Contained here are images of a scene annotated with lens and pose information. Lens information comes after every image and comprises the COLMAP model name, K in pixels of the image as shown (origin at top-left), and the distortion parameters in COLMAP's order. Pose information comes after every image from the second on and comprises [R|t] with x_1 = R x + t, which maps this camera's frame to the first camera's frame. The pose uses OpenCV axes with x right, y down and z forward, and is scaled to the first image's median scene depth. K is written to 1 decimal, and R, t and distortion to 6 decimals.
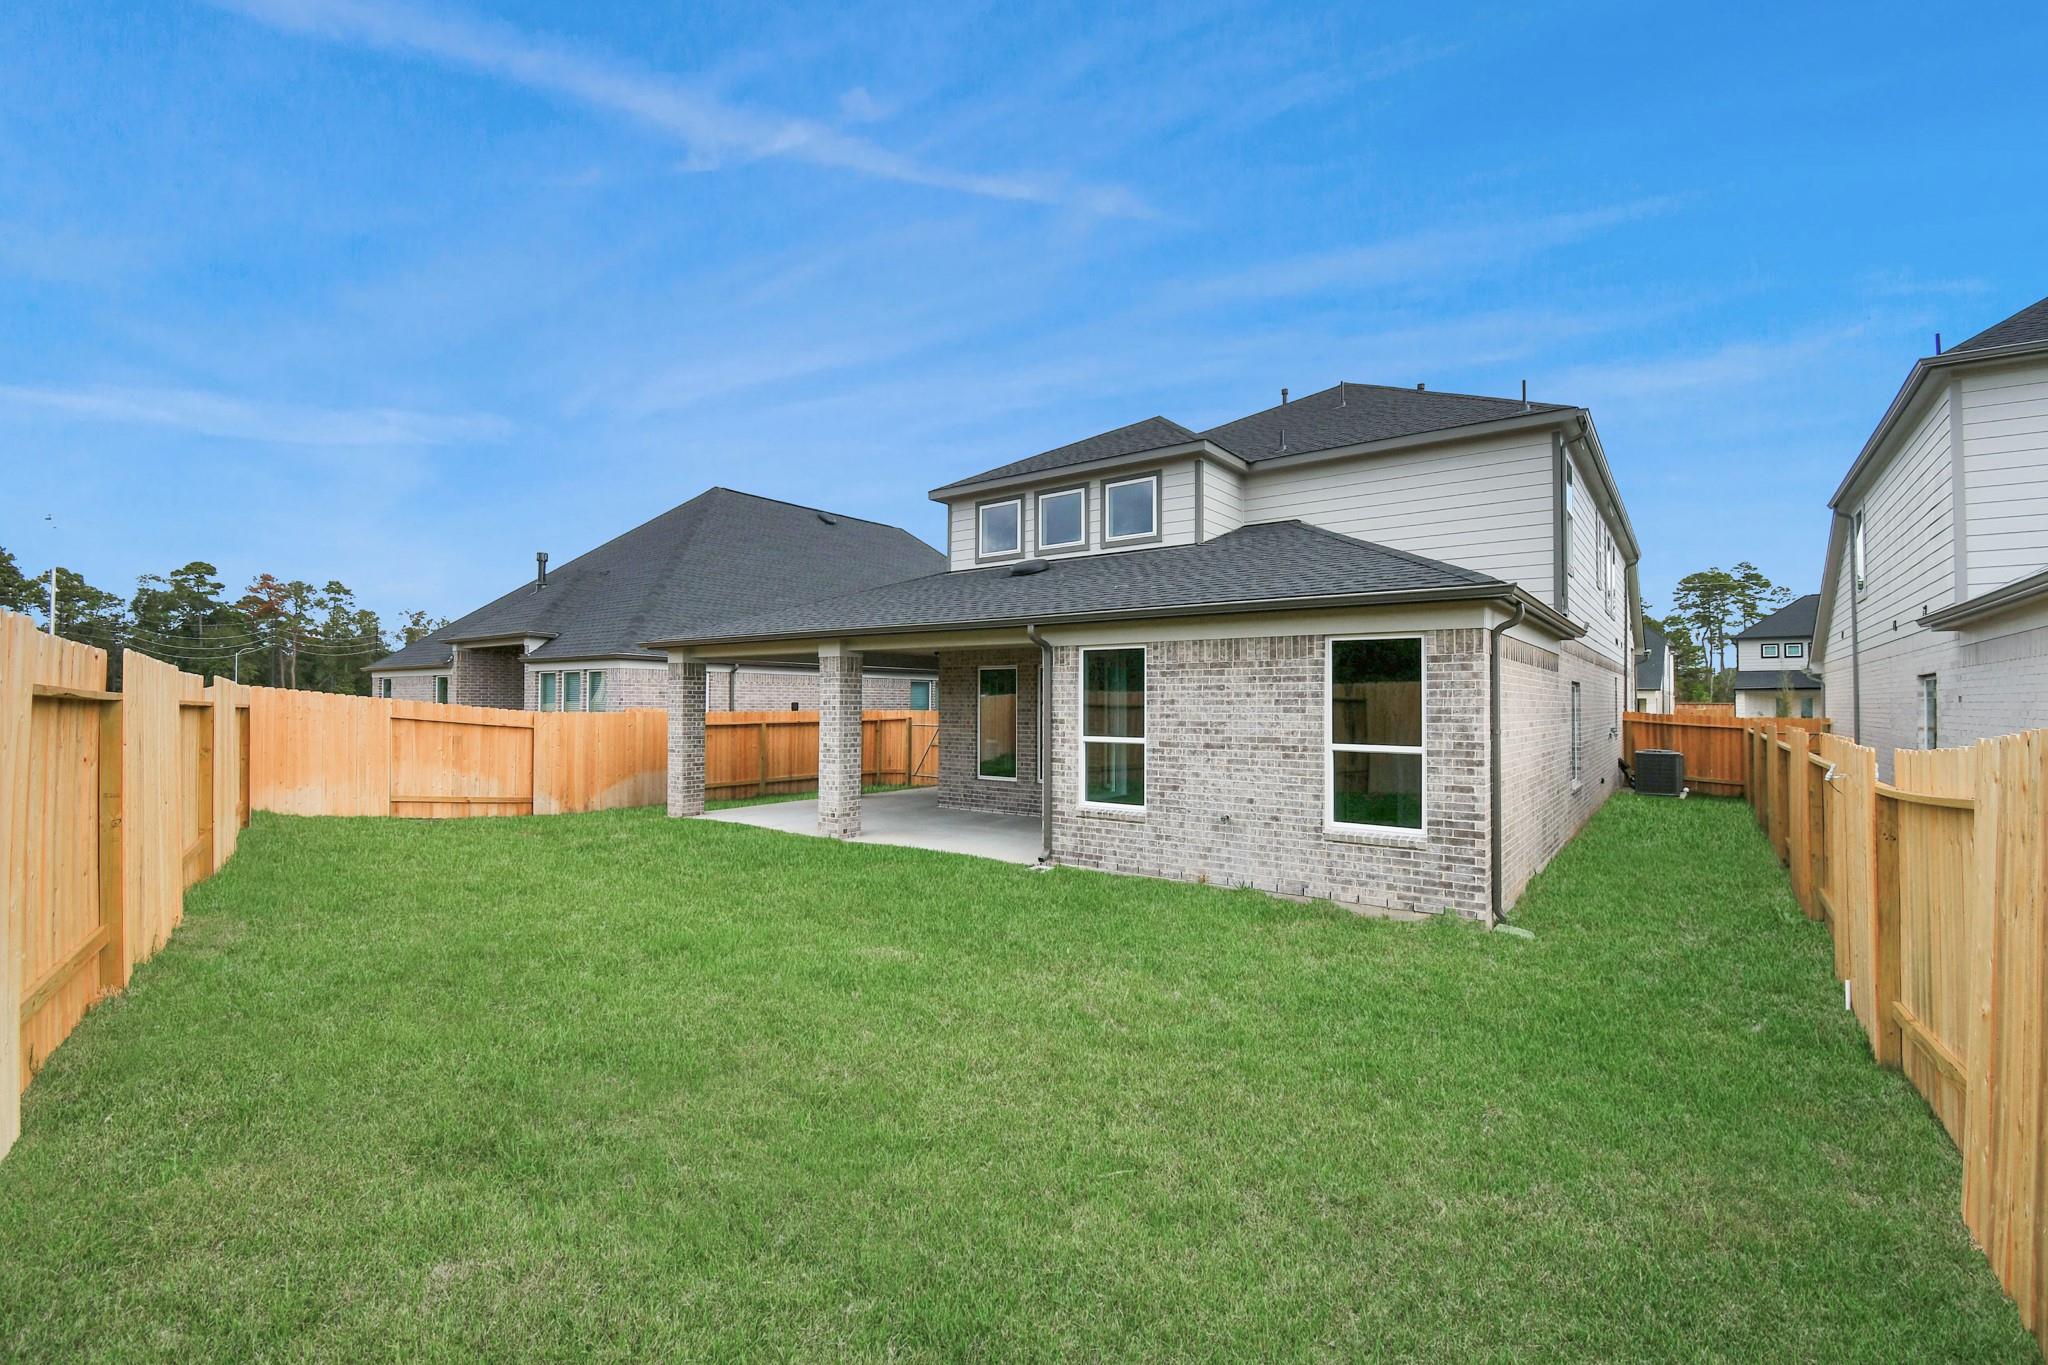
lens RADIAL K [[900.1, 0, 1024.0], [0, 900.1, 682.5], [0, 0, 1]] dist [0.015884, -0.022795]
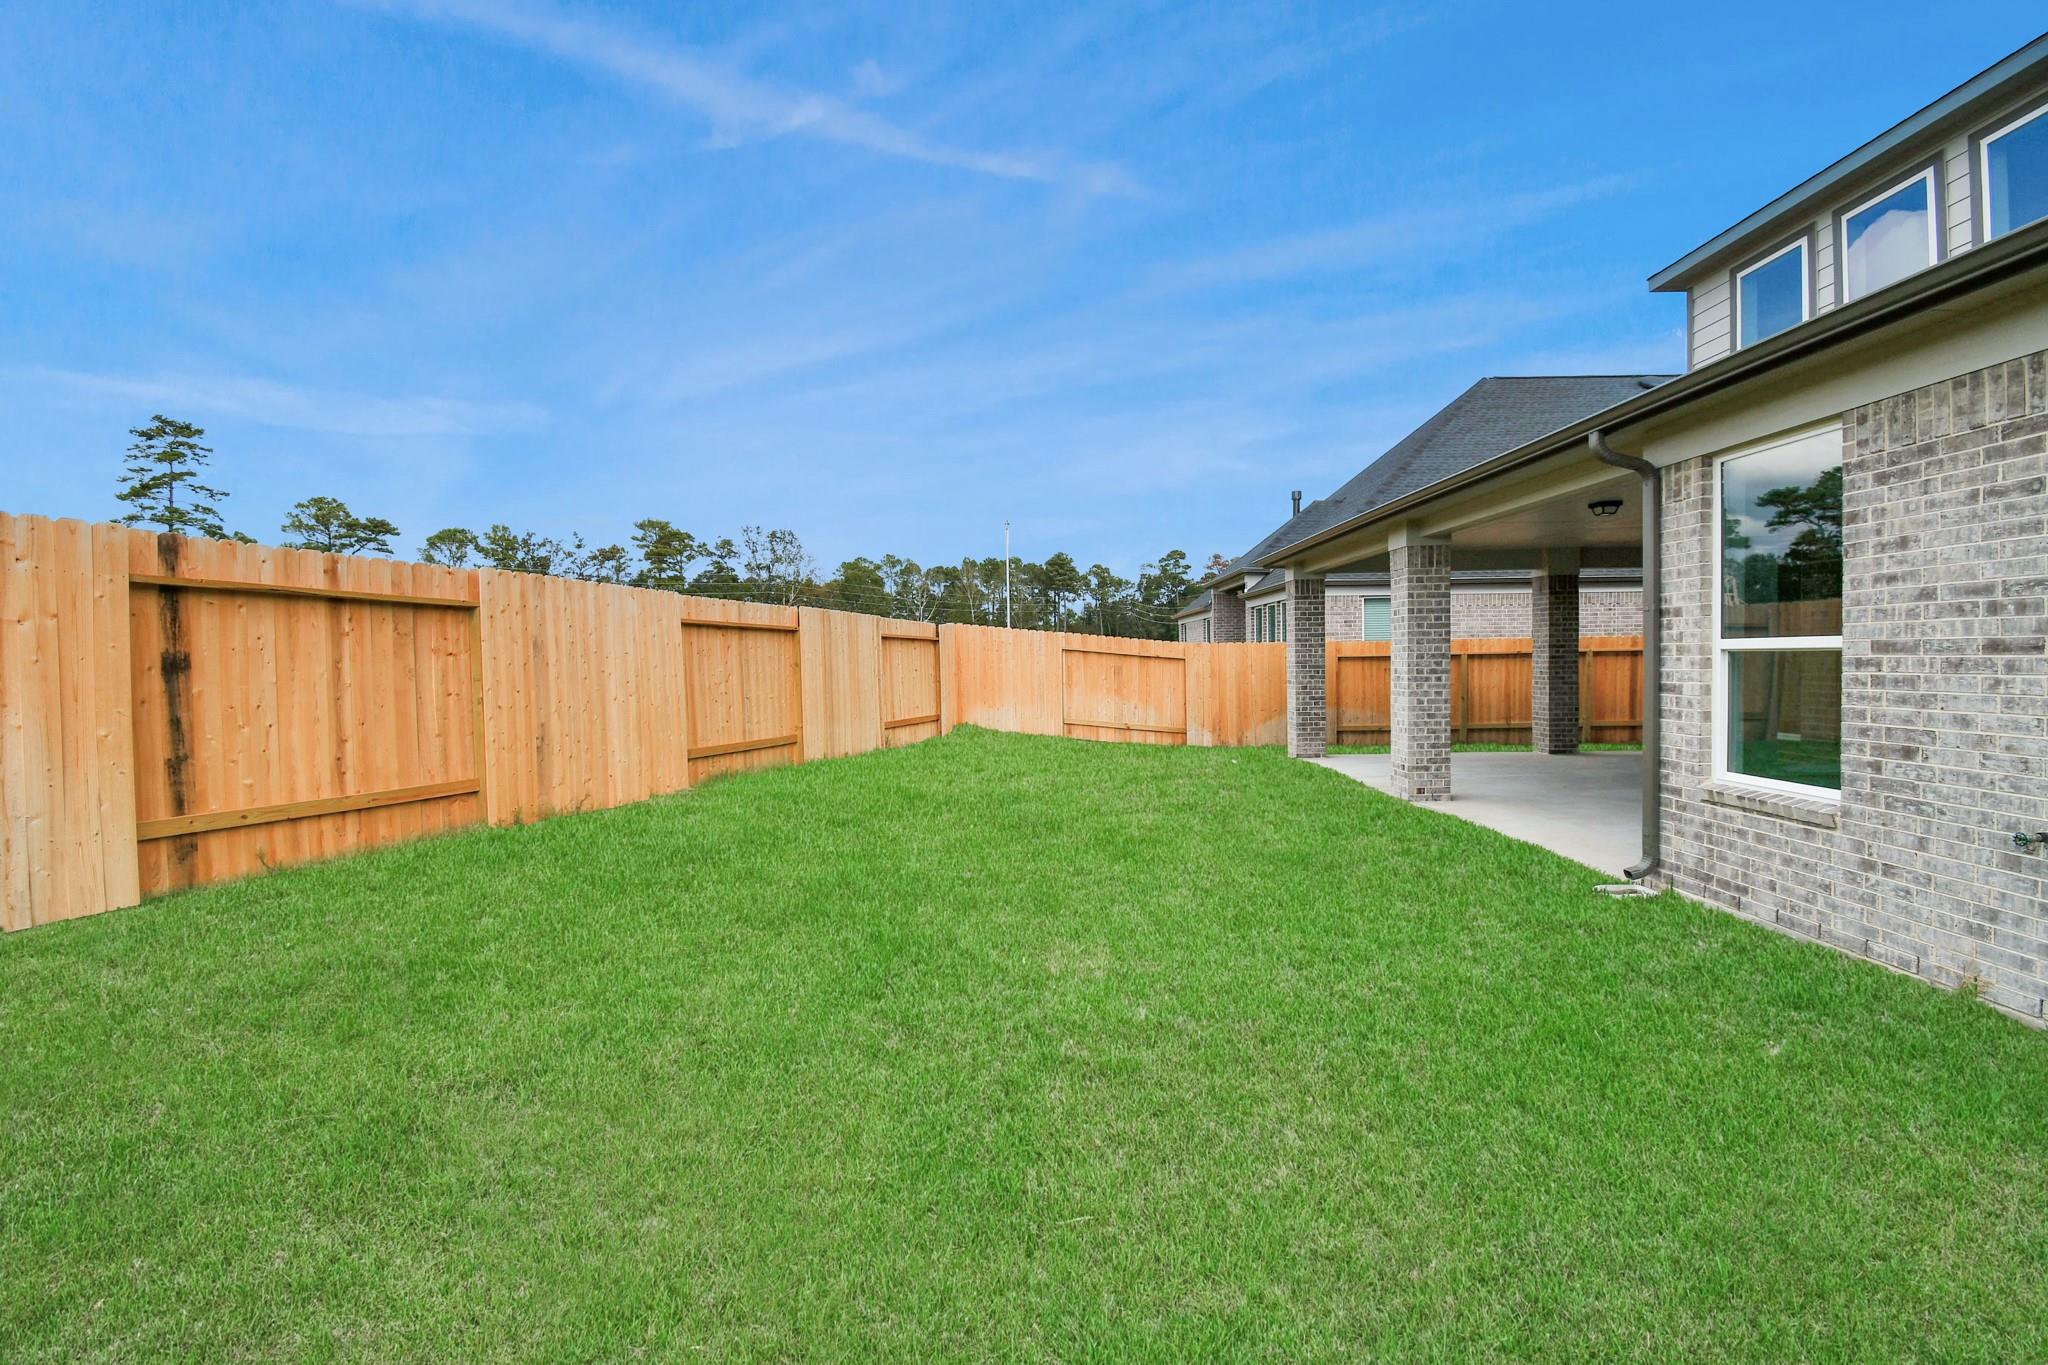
lens RADIAL K [[900.1, 0, 1024.0], [0, 900.1, 682.5], [0, 0, 1]] dist [0.015884, -0.022795]
pose [[0.585317, 0.007802, -0.810767, 0.239392], [0.035551, 0.998745, 0.035276, 0.051724], [0.810025, -0.049472, 0.584305, 0.400432]]
